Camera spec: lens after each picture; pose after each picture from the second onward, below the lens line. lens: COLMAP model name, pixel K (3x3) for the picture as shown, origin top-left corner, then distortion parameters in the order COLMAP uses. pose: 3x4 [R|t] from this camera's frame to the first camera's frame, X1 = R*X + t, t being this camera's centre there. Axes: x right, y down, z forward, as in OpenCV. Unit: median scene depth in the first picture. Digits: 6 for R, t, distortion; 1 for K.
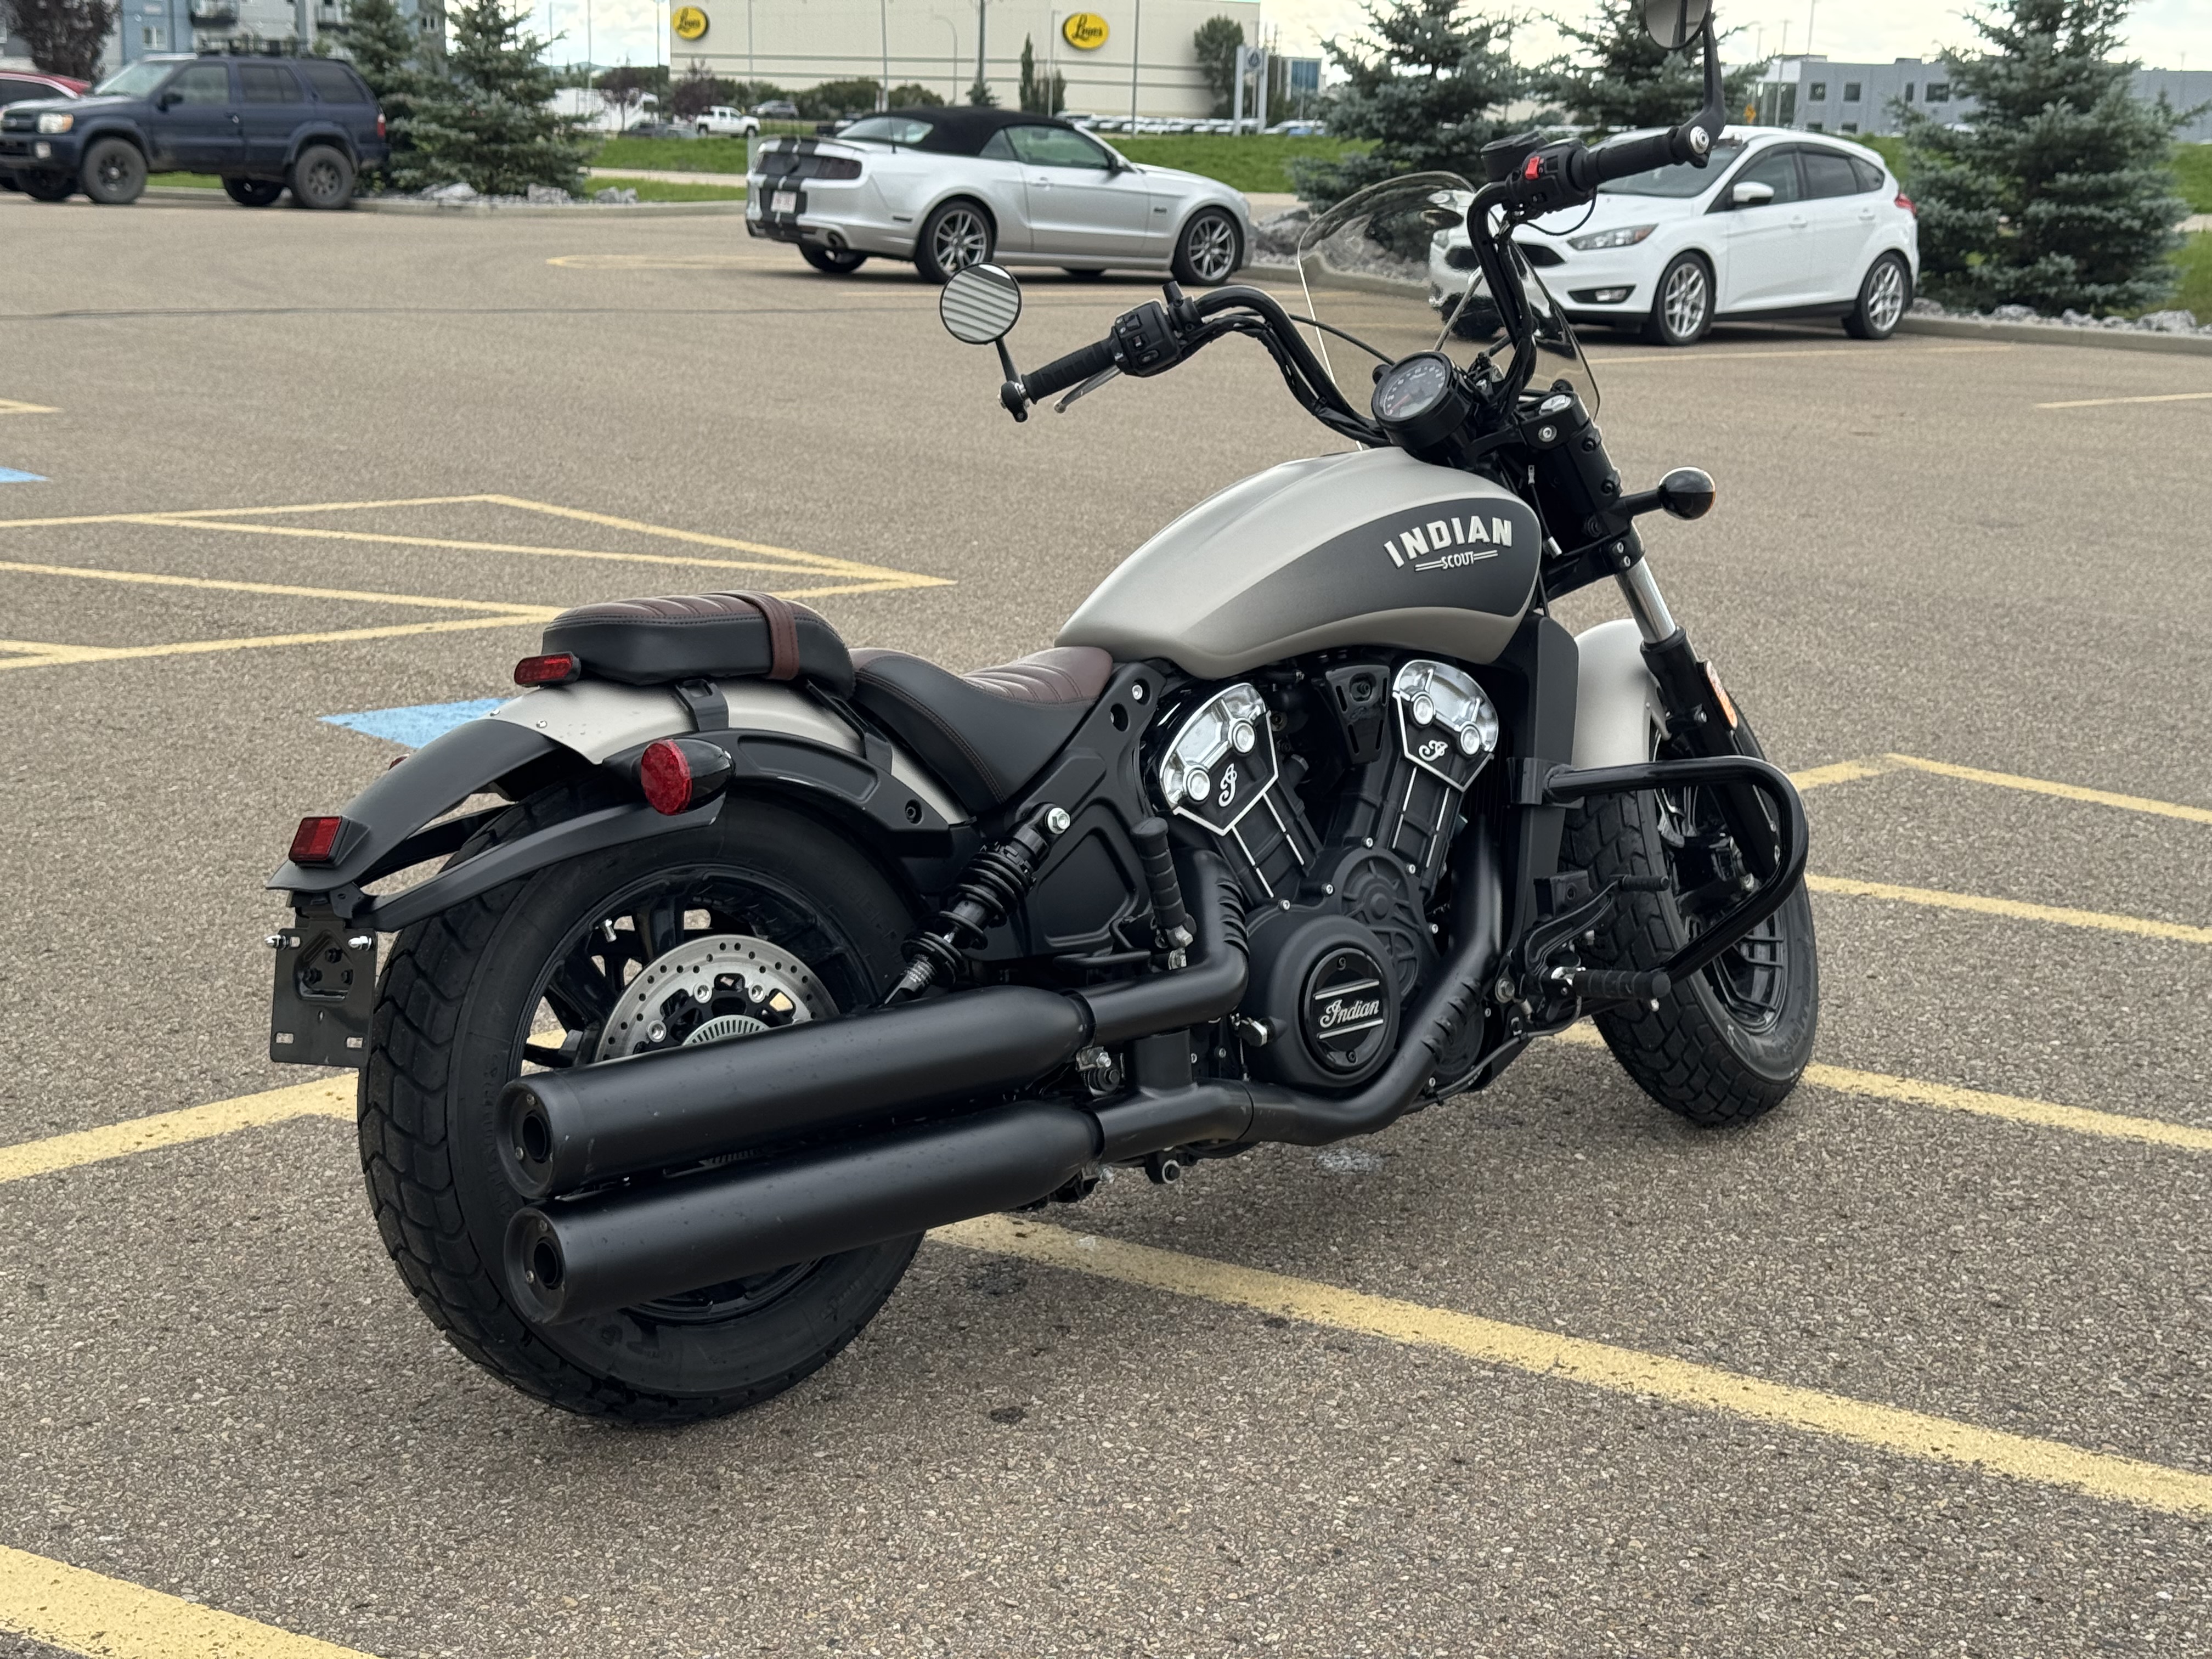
lens RADIAL K [[3016.3, 0, 1101.3], [0, 3016.3, 856.3], [0, 0, 1]] dist [0.226315, -0.592693]
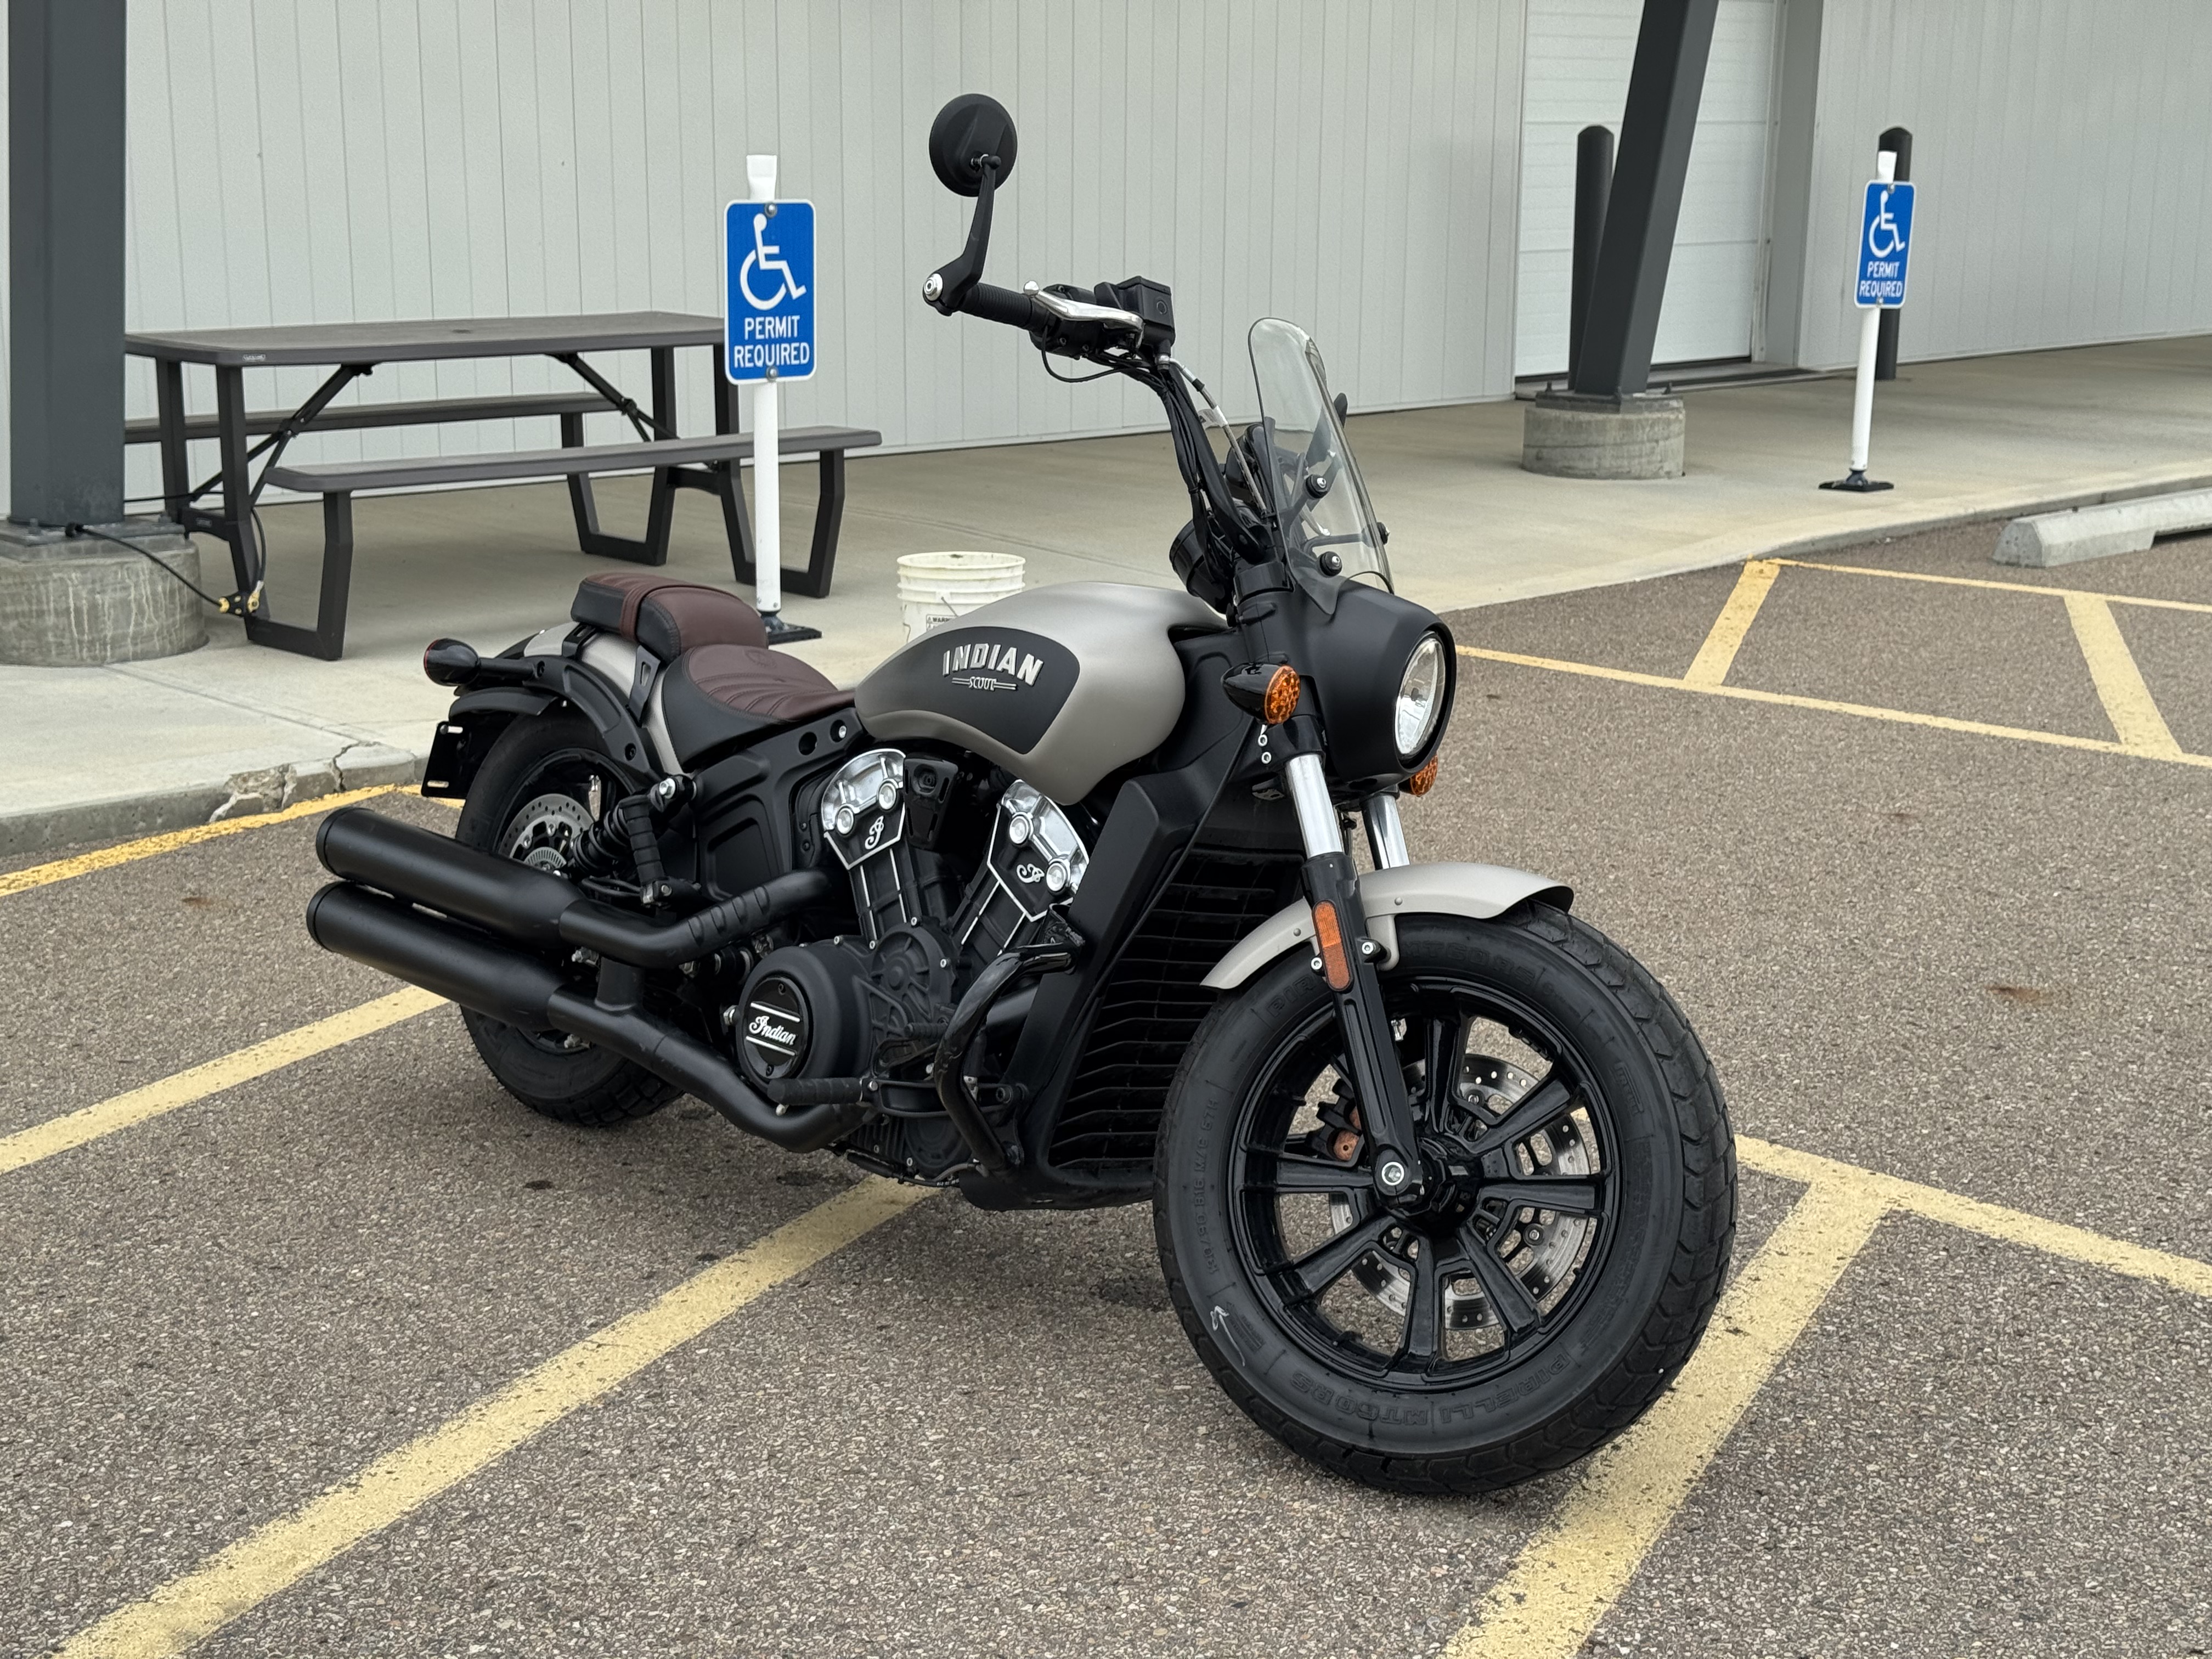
lens RADIAL K [[3064.7, 0, 1106.0], [0, 3064.7, 829.5], [0, 0, 1]] dist [0.105117, -0.097250]
pose [[0.008016, 0.190133, -0.981726, 1.157965], [-0.232072, 0.955306, 0.183121, -0.252262], [0.972666, 0.226363, 0.051783, 1.002564]]
